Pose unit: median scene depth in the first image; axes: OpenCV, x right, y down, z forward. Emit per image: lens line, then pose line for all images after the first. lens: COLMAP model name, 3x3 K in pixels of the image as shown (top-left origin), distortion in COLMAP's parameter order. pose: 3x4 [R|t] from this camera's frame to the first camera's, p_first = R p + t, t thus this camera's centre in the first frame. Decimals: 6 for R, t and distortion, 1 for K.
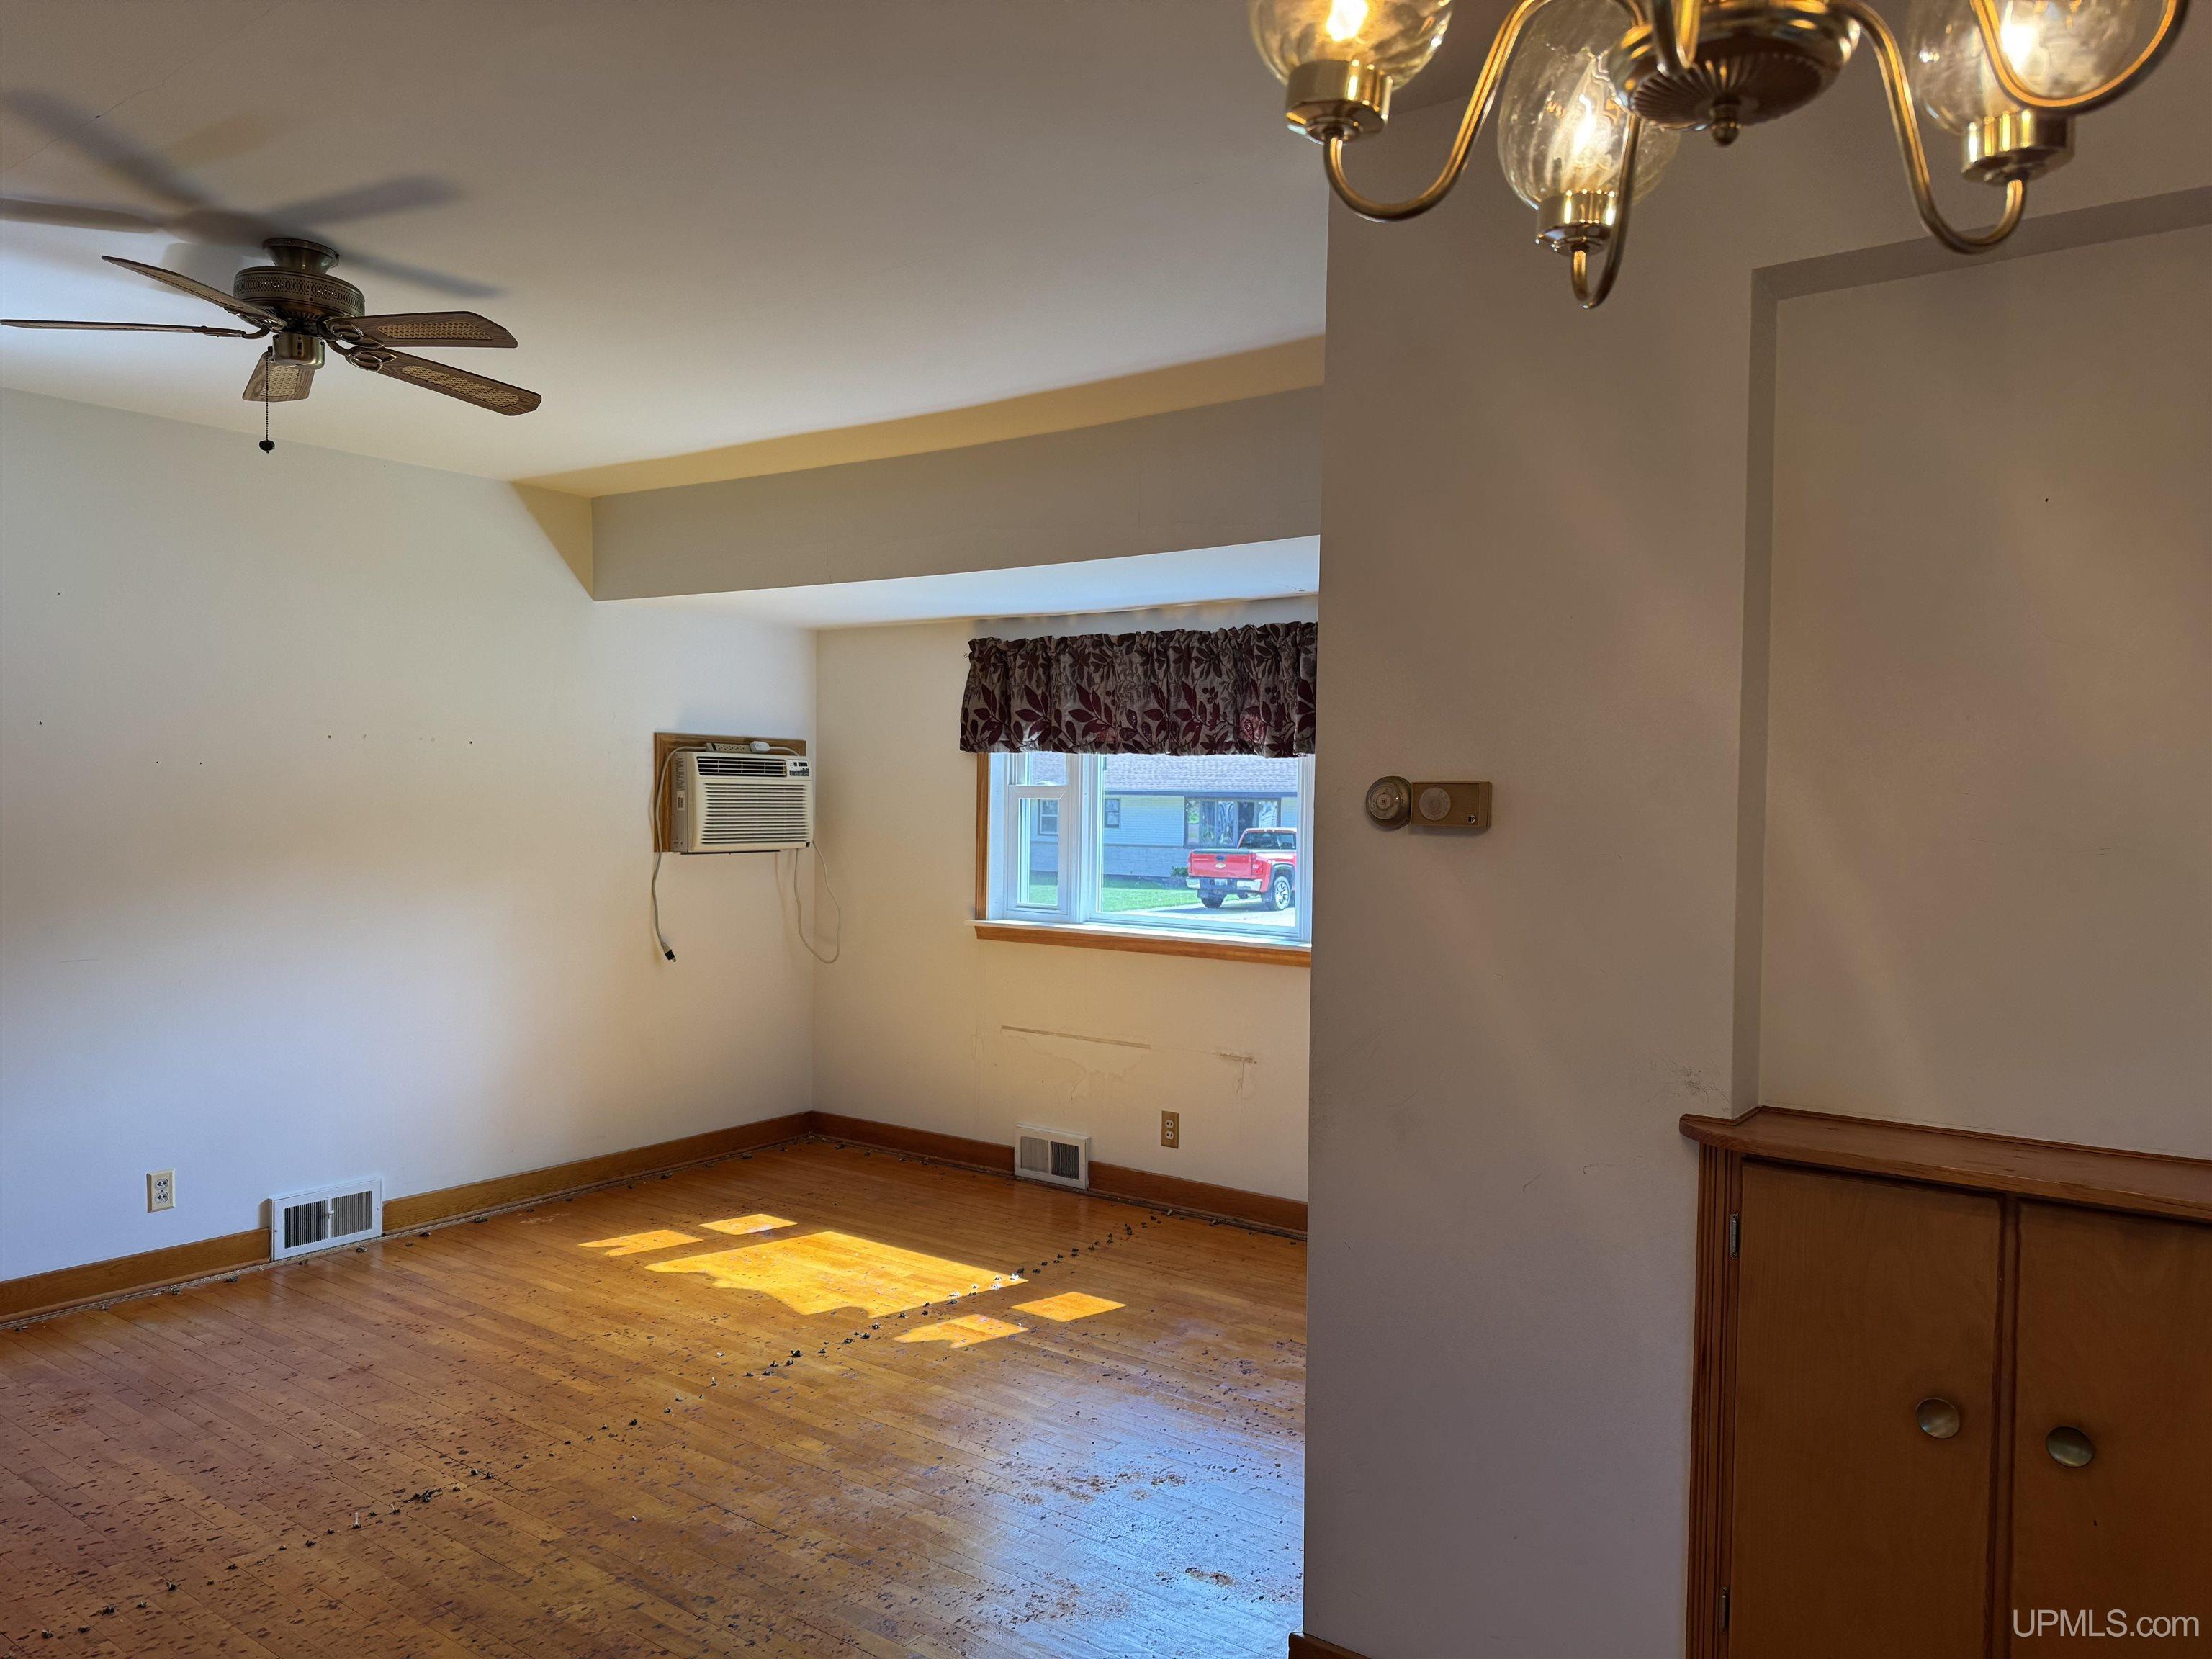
lens RADIAL K [[1517.4, 0, 1100.3], [0, 1517.4, 841.0], [0, 0, 1]] dist [0.005401, -0.004095]
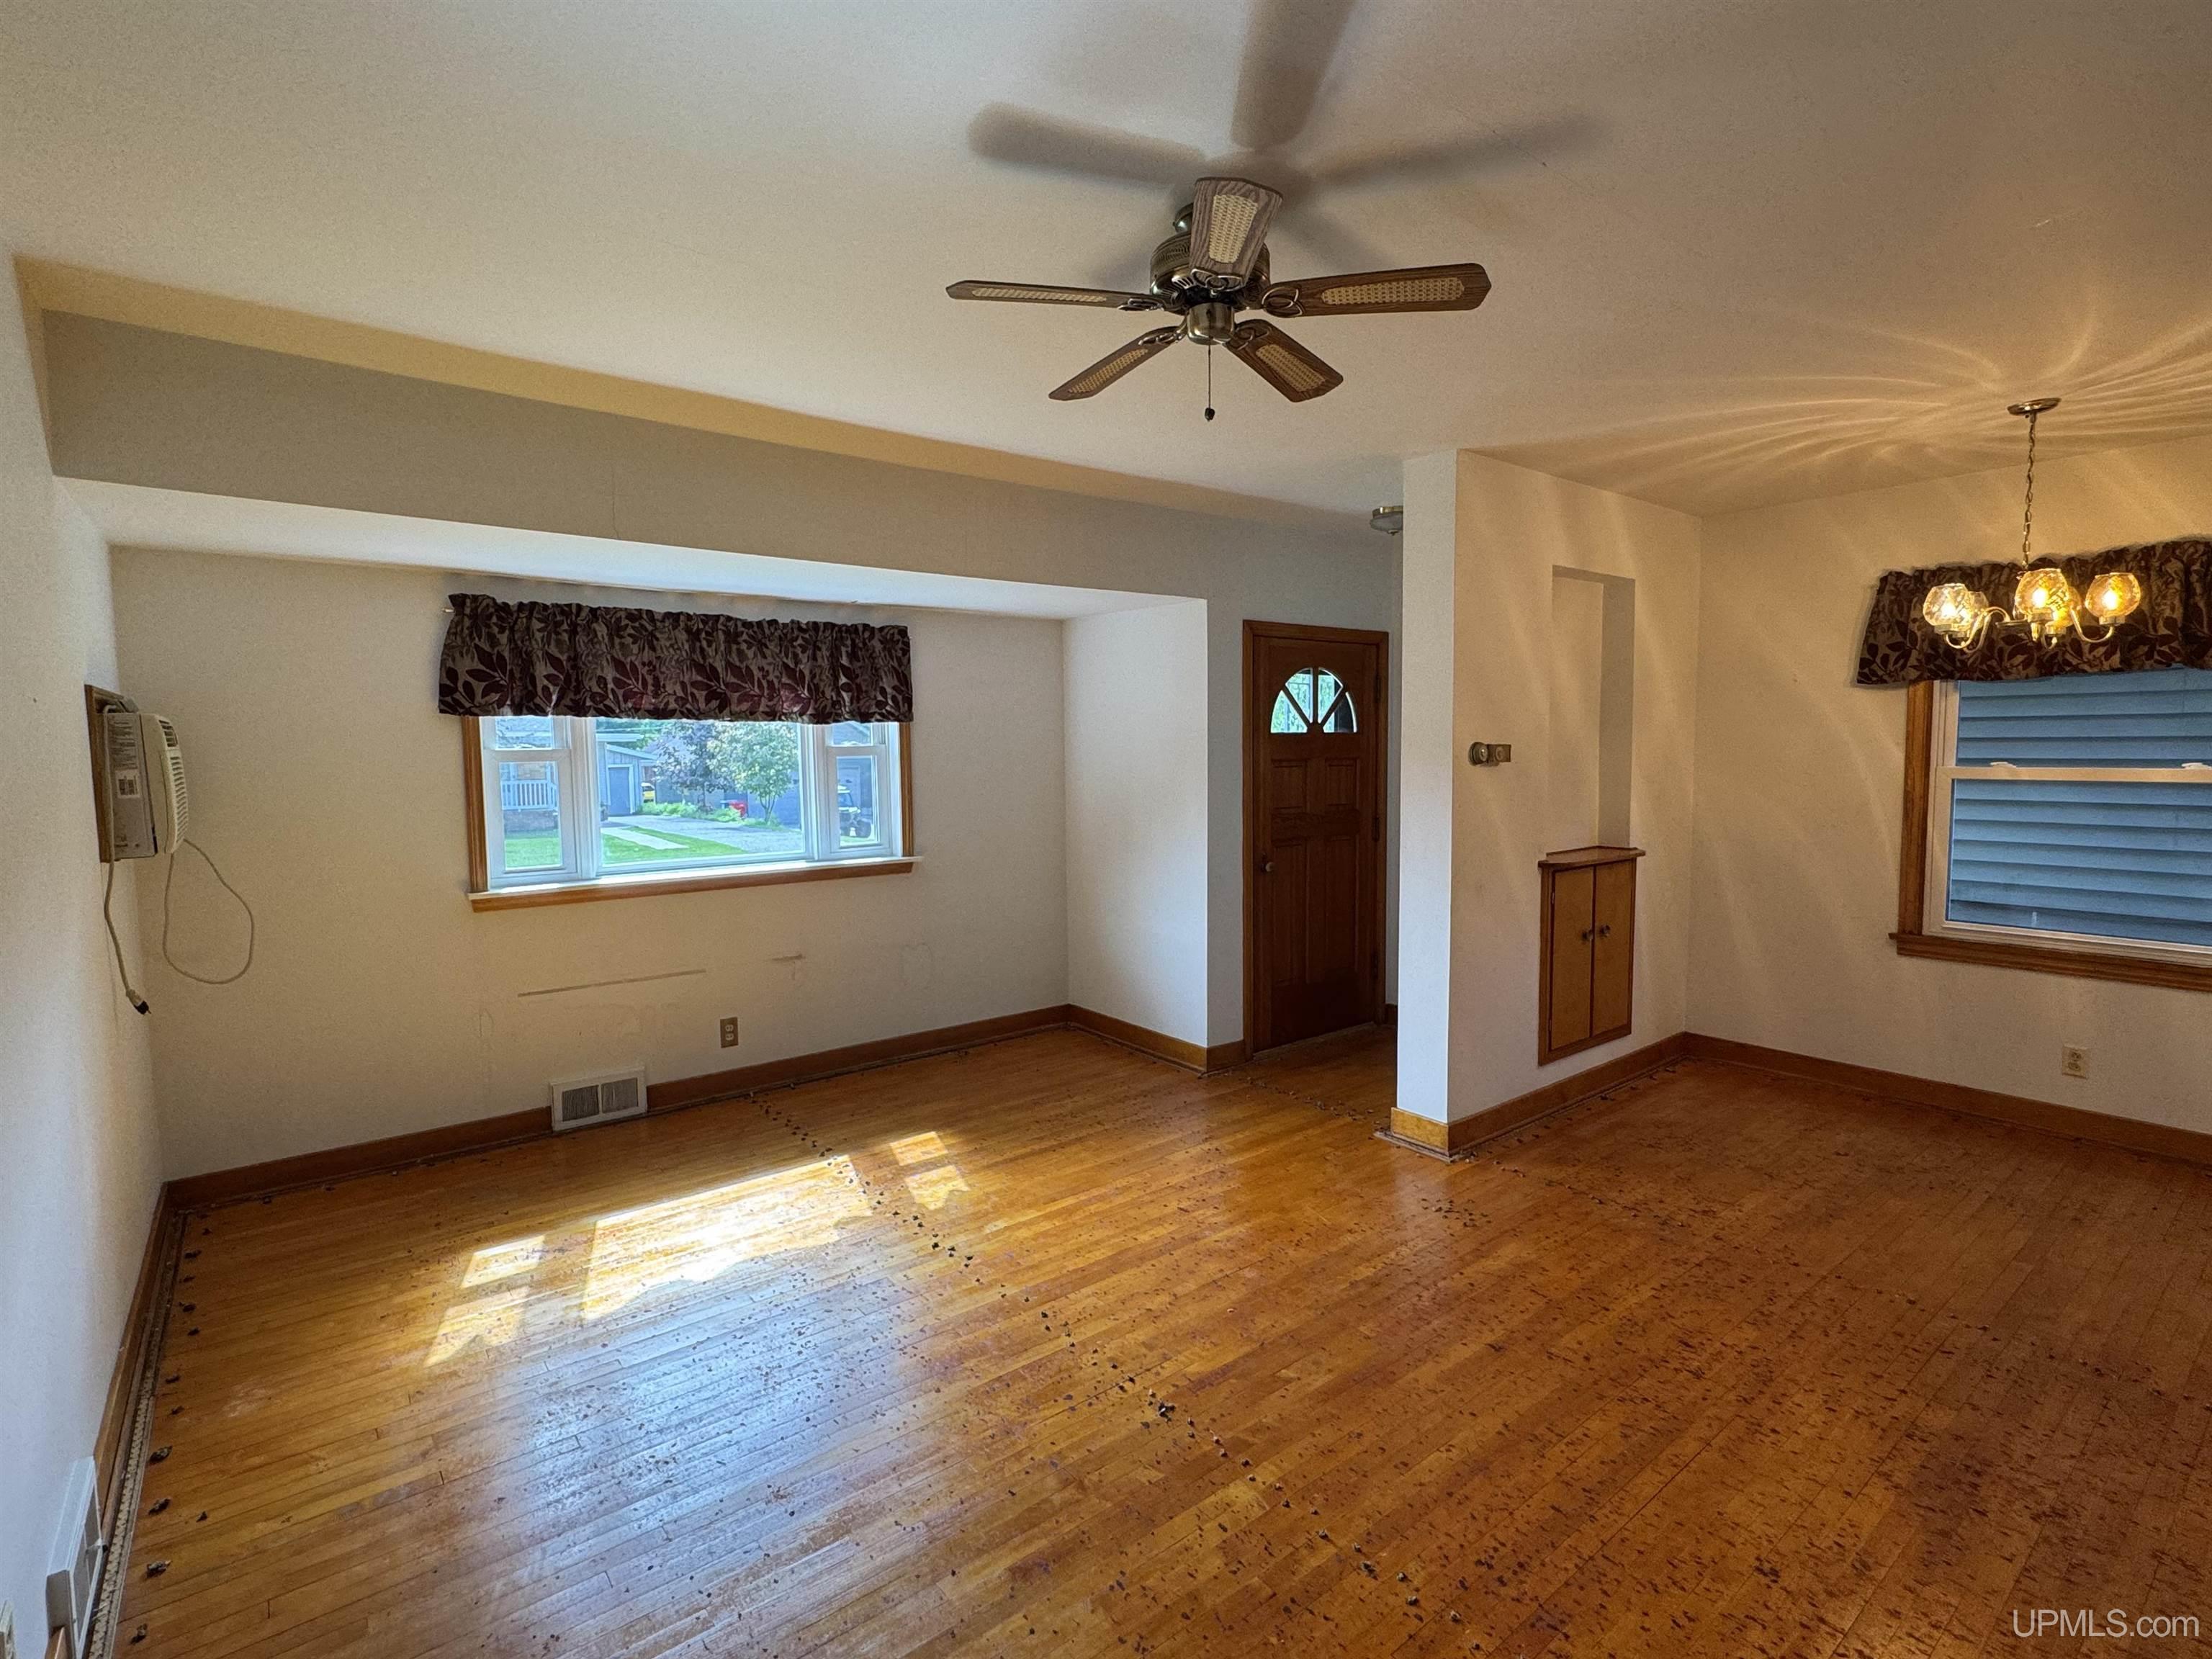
lens RADIAL K [[1066.8, 0, 1114.5], [0, 1066.8, 837.4], [0, 0, 1]] dist [0.016167, -0.000937]
pose [[0.292531, -0.102402, 0.950757, -0.656134], [0.044408, 0.994632, 0.093464, -0.030042], [-0.955224, 0.014880, 0.295508, 0.453283]]
